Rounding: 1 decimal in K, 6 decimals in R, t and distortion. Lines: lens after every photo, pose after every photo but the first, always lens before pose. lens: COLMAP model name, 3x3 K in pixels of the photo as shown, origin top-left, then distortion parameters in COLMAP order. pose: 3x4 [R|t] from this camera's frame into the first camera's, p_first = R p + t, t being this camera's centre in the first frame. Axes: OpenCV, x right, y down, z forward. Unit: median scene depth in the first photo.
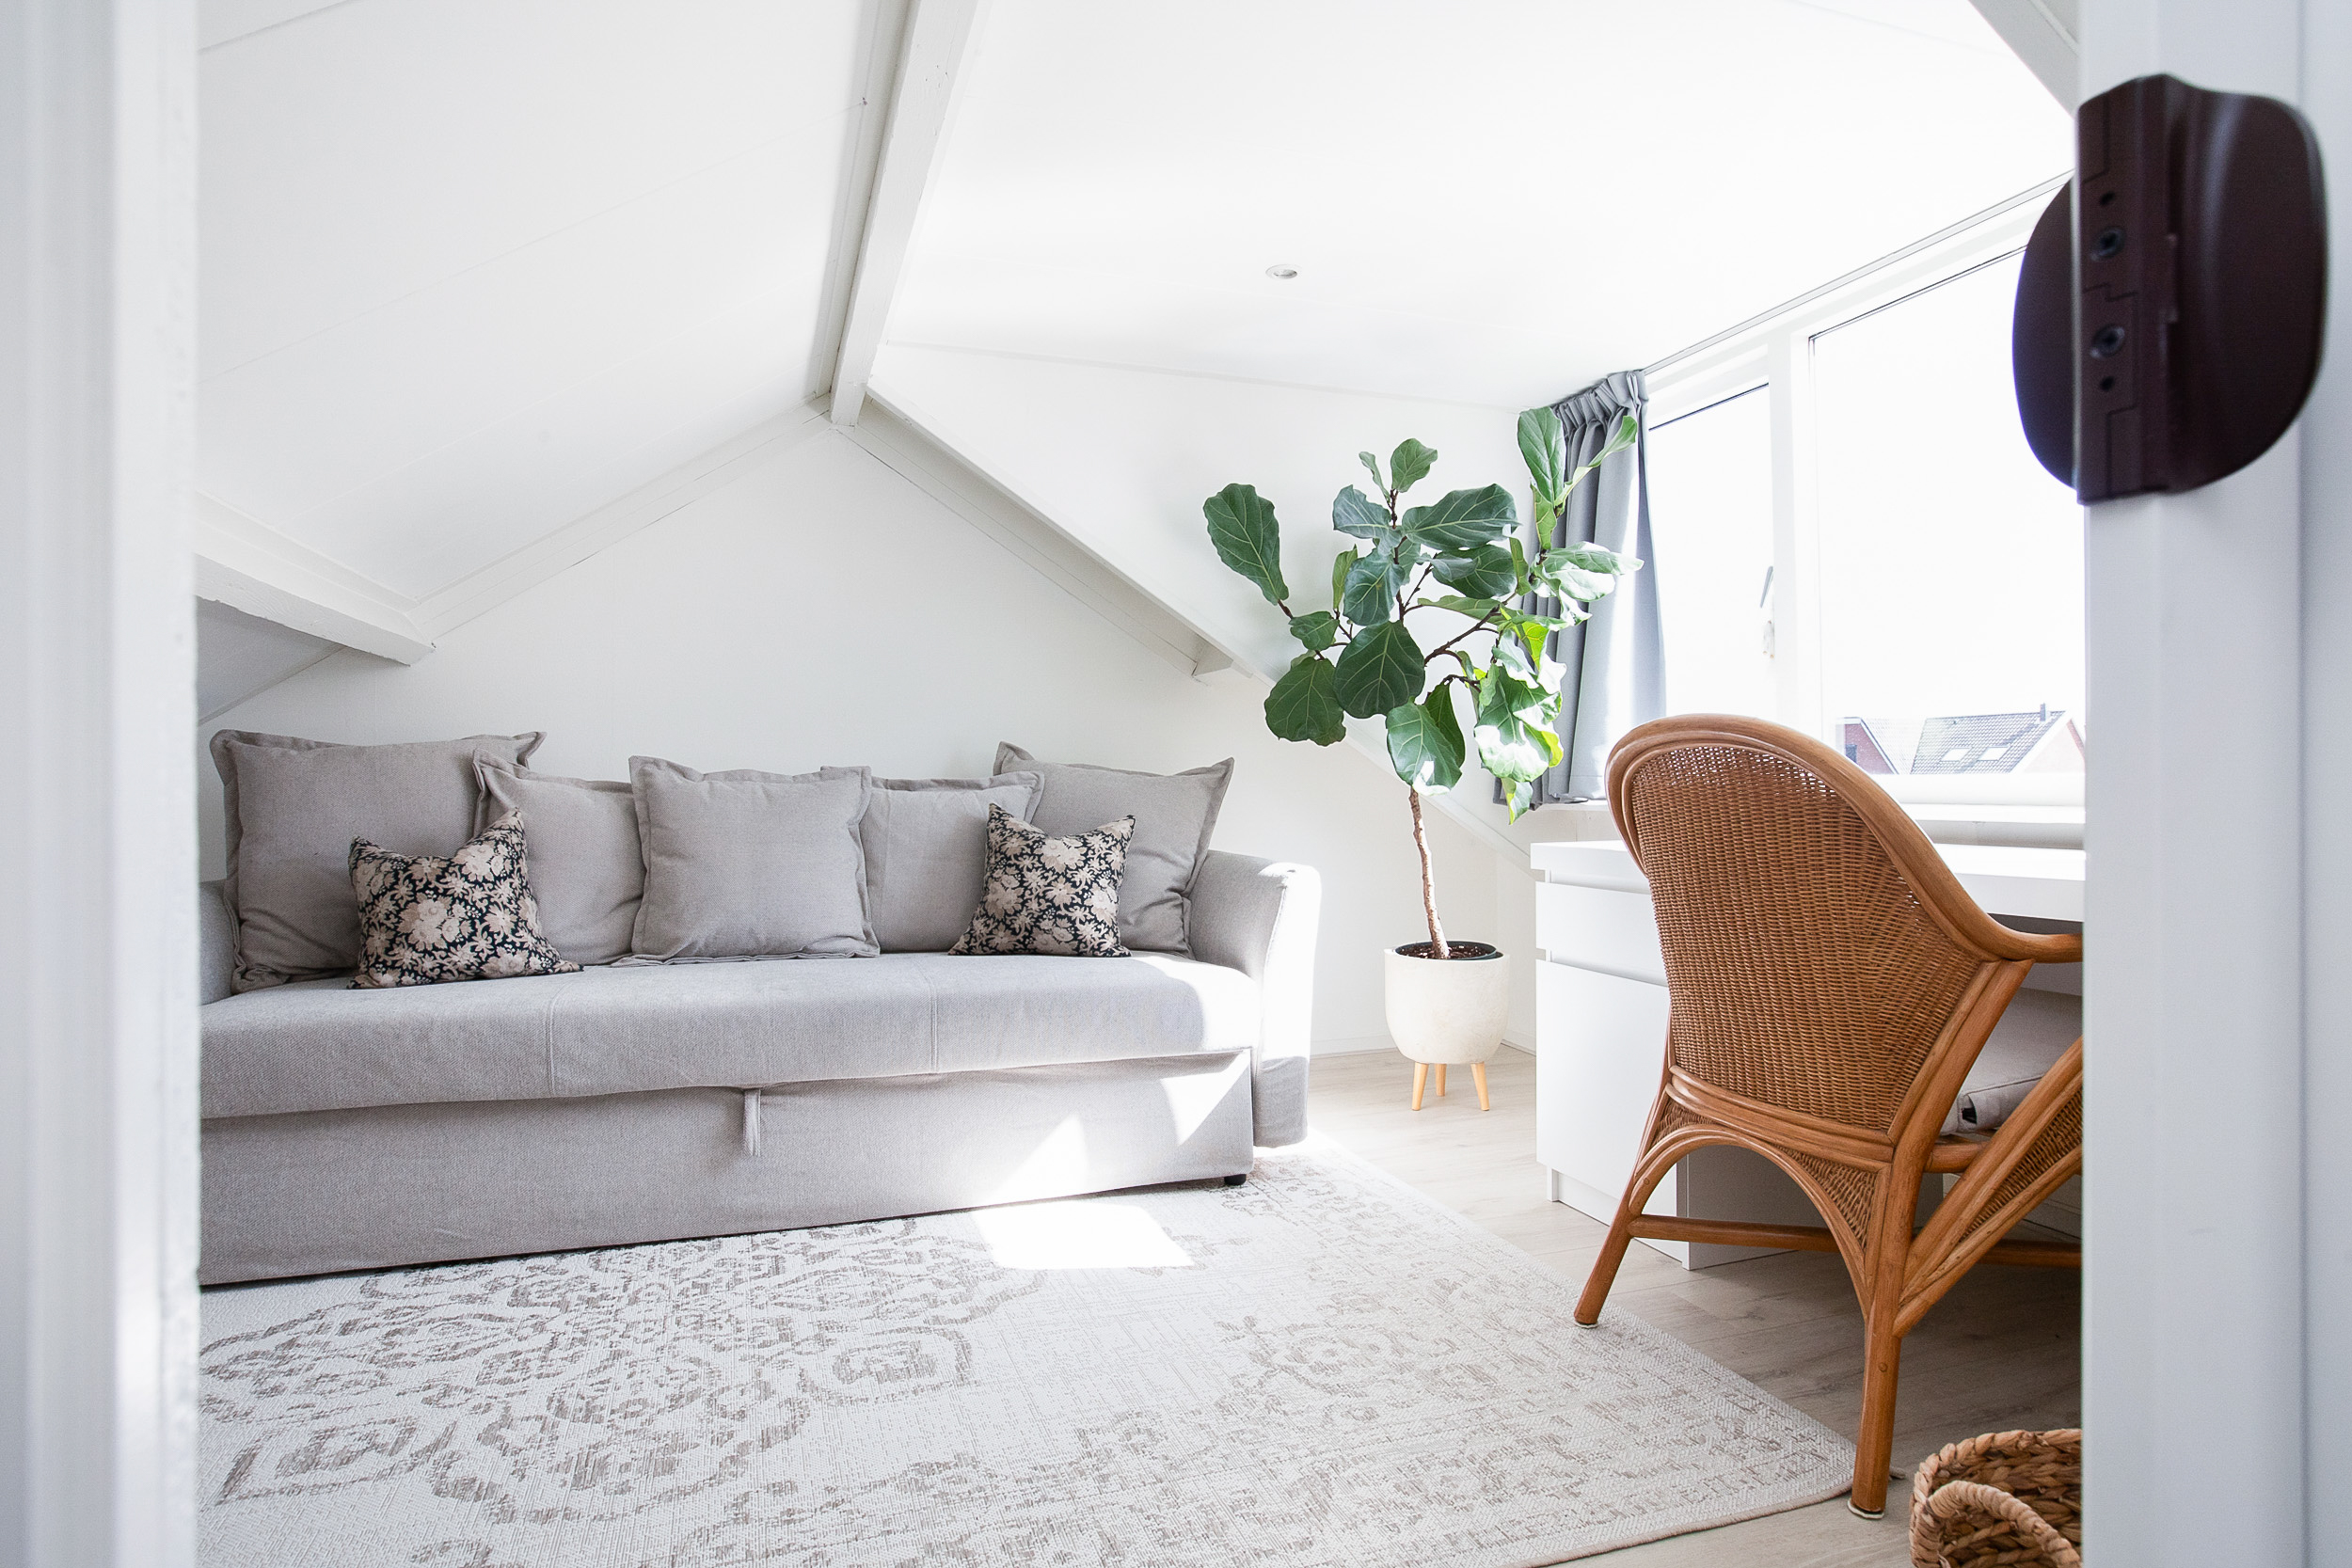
lens RADIAL K [[1211.5, 0, 1178.2], [0, 1211.5, 783.2], [0, 0, 1]] dist [-0.024421, 0.000695]
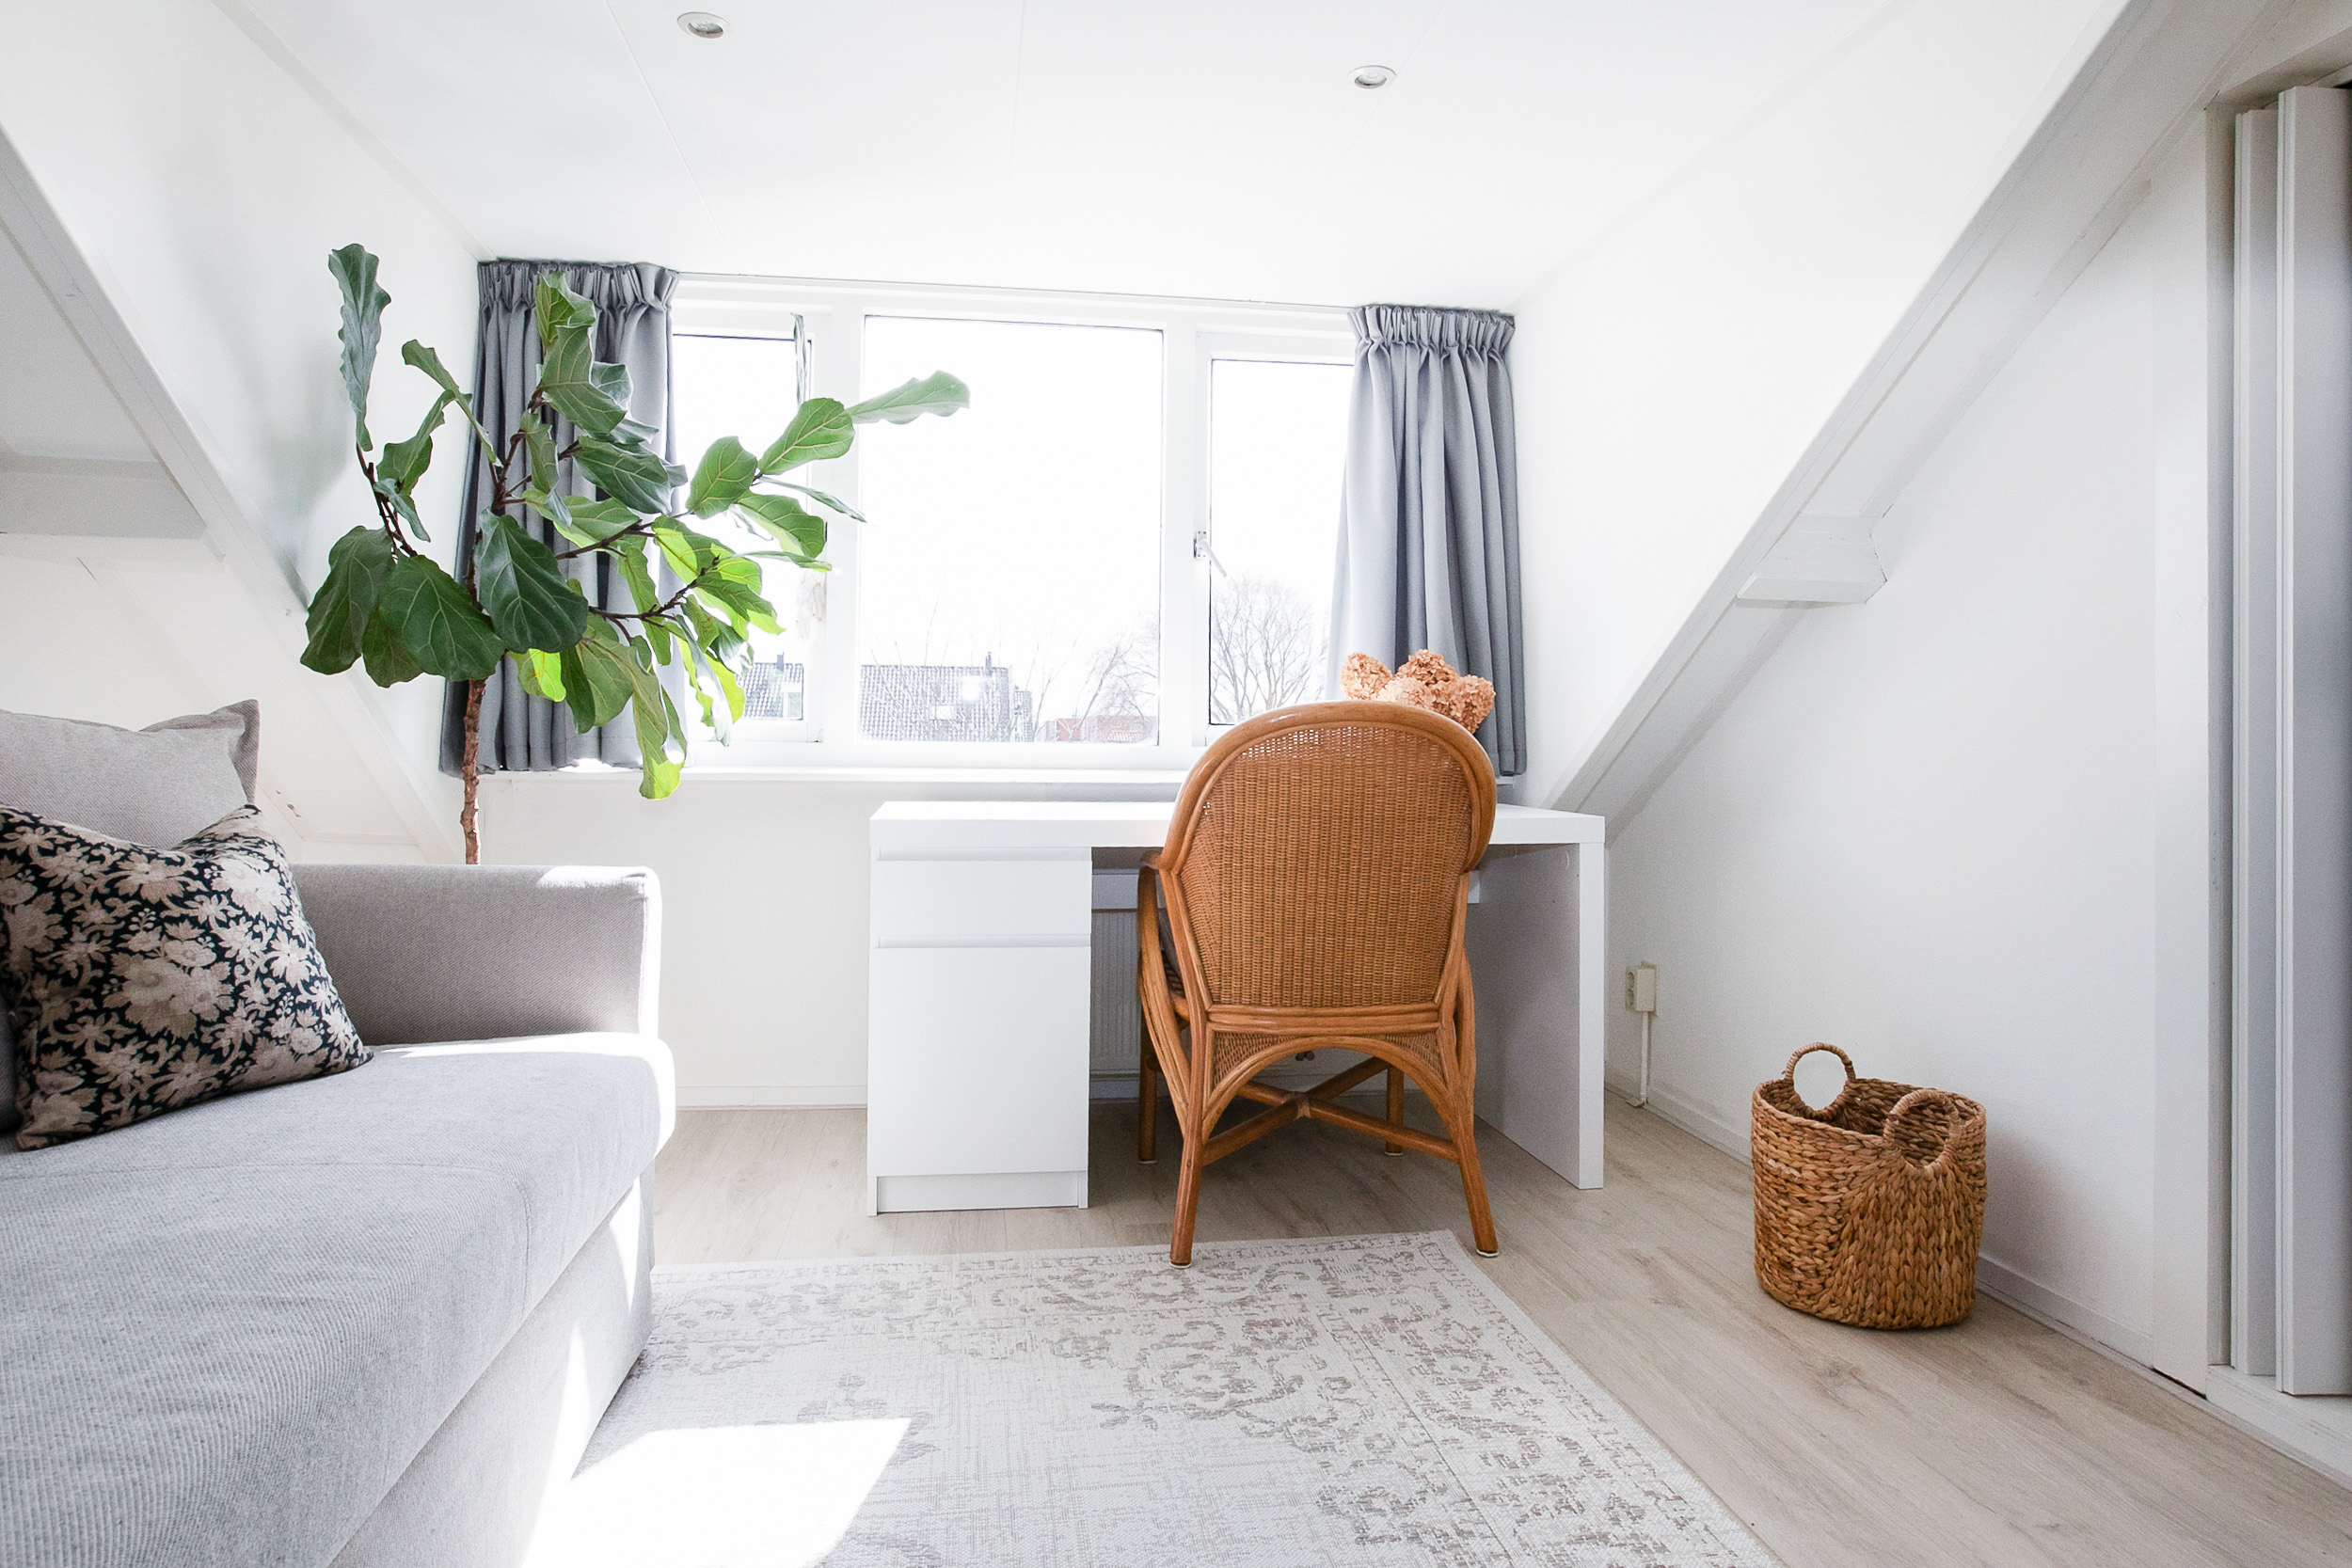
lens RADIAL K [[1328.0, 0, 1179.1], [0, 1328.0, 765.9], [0, 0, 1]] dist [-0.048338, 0.002989]
pose [[0.218173, -0.007844, 0.975878, -1.001256], [-0.009618, 0.999902, 0.010187, -0.000232], [-0.975863, -0.011609, 0.218077, 0.955785]]
